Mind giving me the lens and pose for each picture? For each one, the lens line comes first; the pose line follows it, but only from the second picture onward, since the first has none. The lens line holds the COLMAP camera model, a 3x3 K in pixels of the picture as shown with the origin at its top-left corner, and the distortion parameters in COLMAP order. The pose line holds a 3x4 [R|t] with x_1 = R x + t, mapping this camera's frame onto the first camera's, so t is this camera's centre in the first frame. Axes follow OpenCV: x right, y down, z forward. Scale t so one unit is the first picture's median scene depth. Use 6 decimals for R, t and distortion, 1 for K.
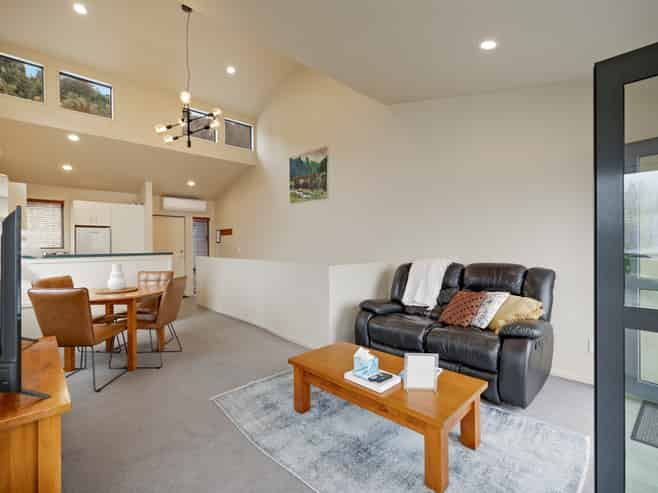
lens RADIAL K [[312.5, 0, 329.4], [0, 312.5, 244.2], [0, 0, 1]] dist [-0.000932, -0.000088]
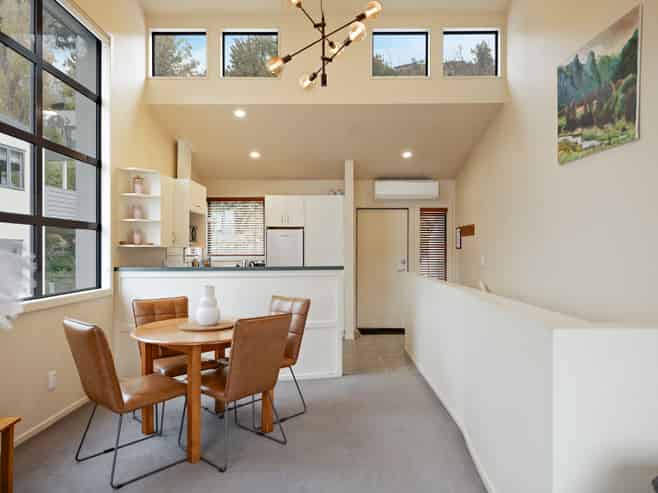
lens RADIAL K [[458.7, 0, 329.0], [0, 458.7, 246.5], [0, 0, 1]] dist [0.006768, 0.003854]
pose [[0.720649, 0.000478, -0.693300, 0.102467], [-0.002166, 0.999996, -0.001561, -0.010317], [0.693297, 0.002627, 0.720647, 0.284584]]
